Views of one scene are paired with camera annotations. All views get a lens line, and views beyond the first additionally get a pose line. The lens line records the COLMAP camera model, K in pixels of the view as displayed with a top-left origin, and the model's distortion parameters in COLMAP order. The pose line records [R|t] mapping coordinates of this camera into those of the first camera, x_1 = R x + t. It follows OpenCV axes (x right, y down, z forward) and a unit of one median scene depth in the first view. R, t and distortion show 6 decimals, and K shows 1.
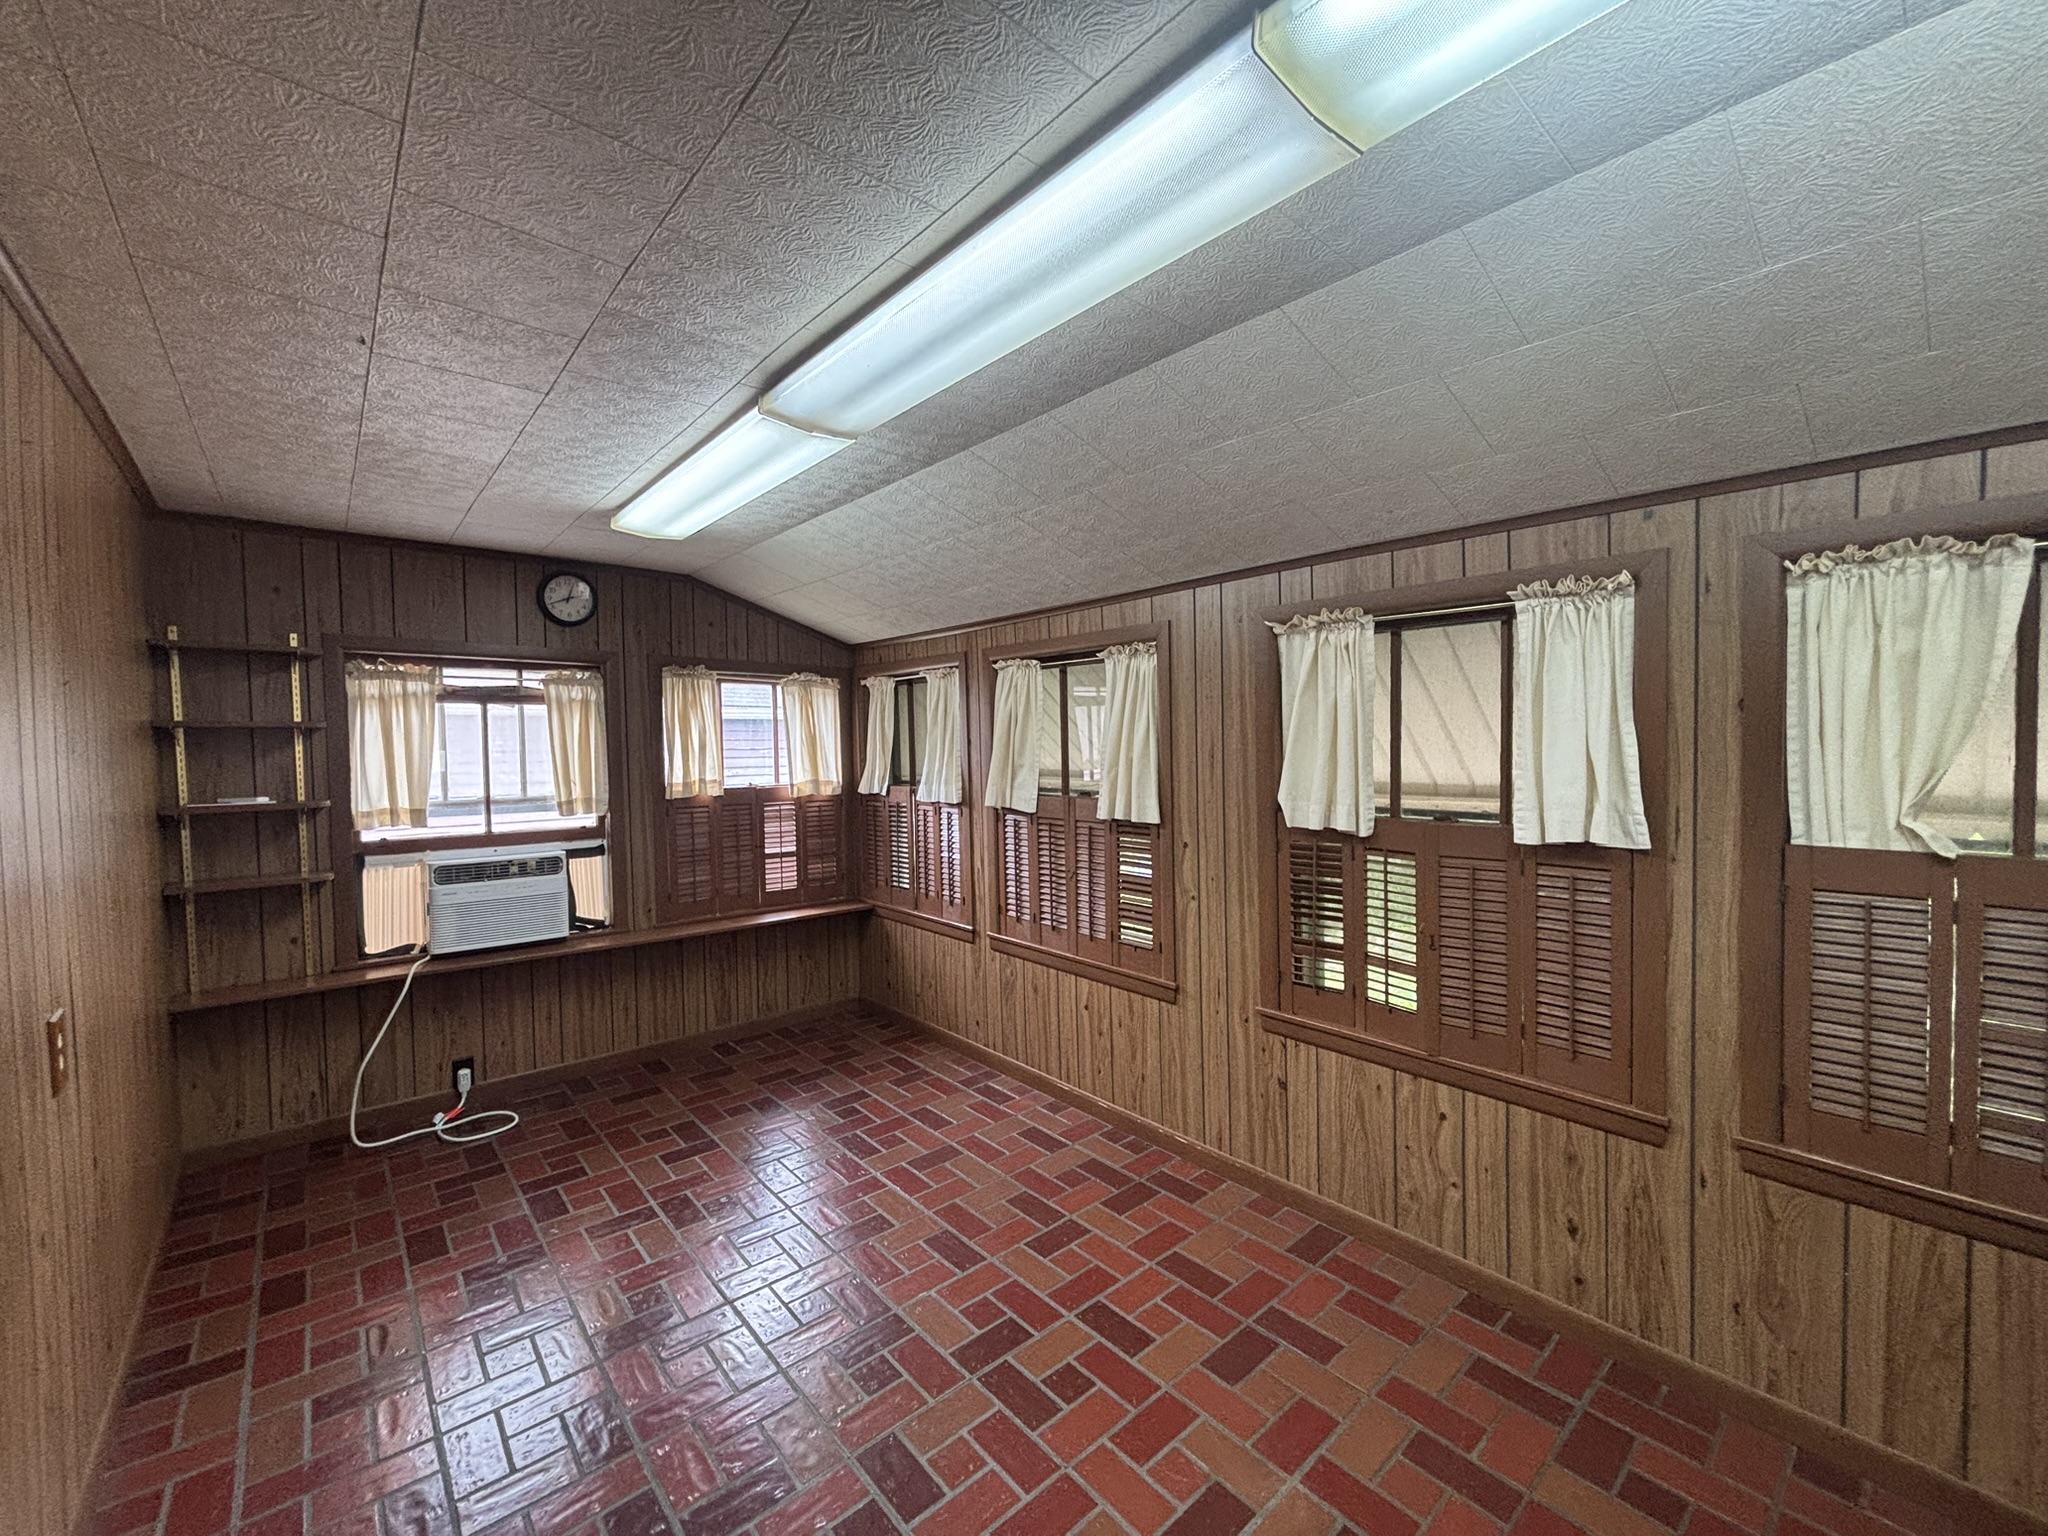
lens RADIAL K [[830.0, 0, 1017.6], [0, 830.0, 755.8], [0, 0, 1]] dist [0.007535, -0.001592]
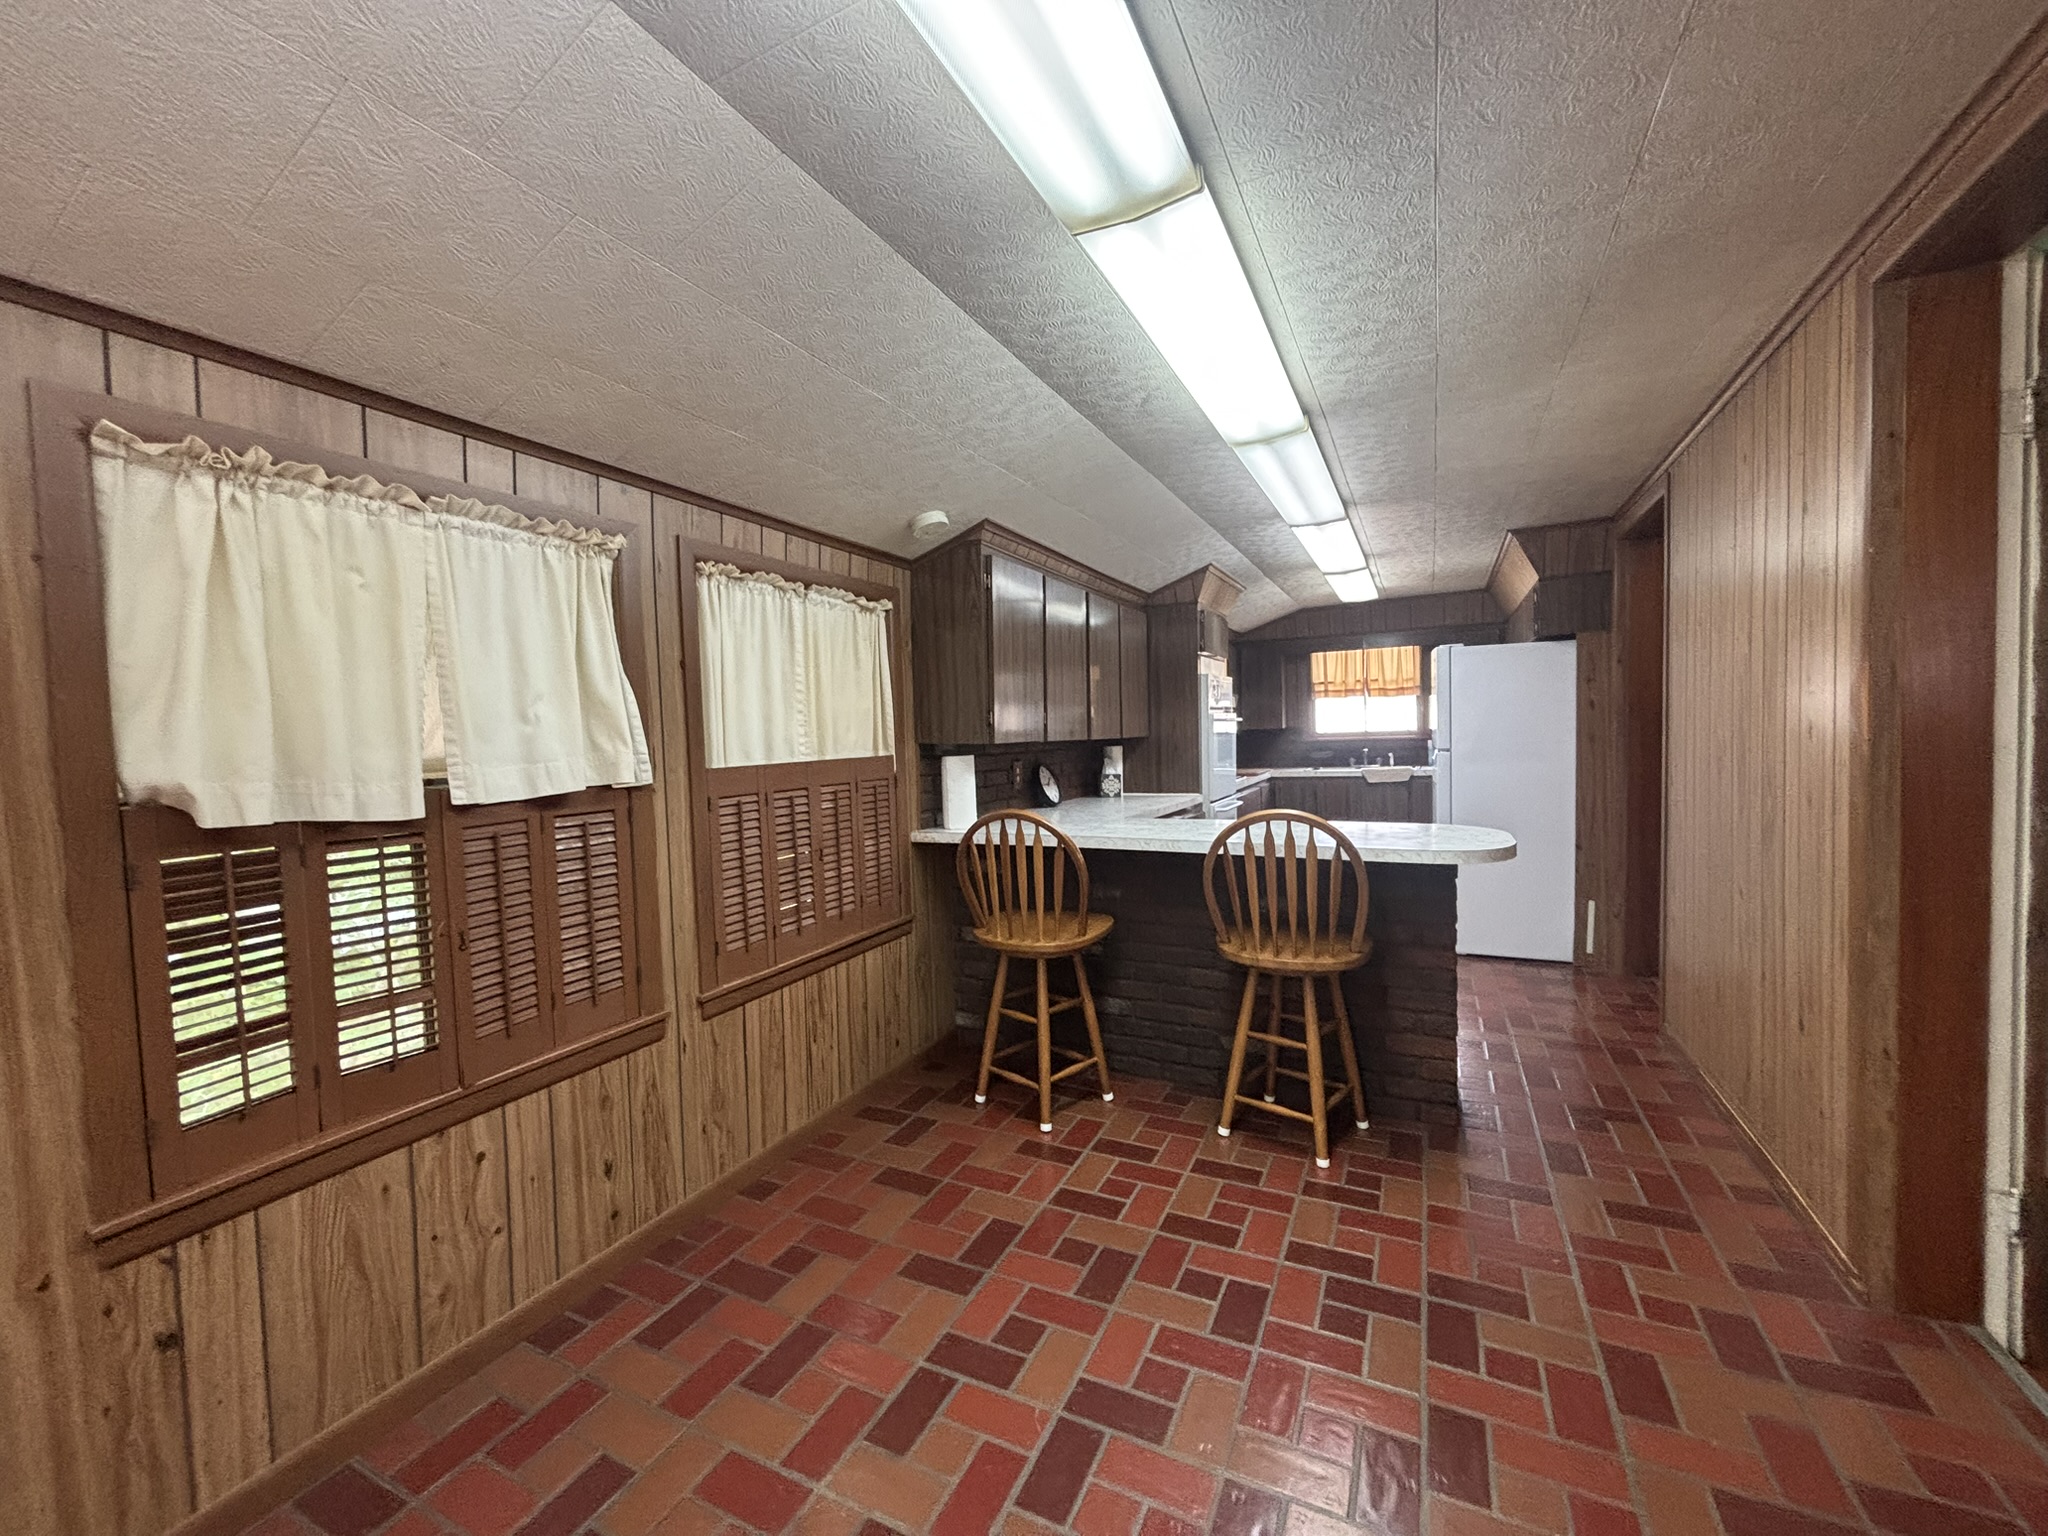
lens RADIAL K [[830.0, 0, 1016.0], [0, 830.0, 759.3], [0, 0, 1]] dist [0.007535, -0.001592]
pose [[-0.383087, 0.000130, 0.923712, -0.302353], [0.062421, 0.997718, 0.025747, 0.048743], [-0.921601, 0.067523, -0.382221, 0.587092]]
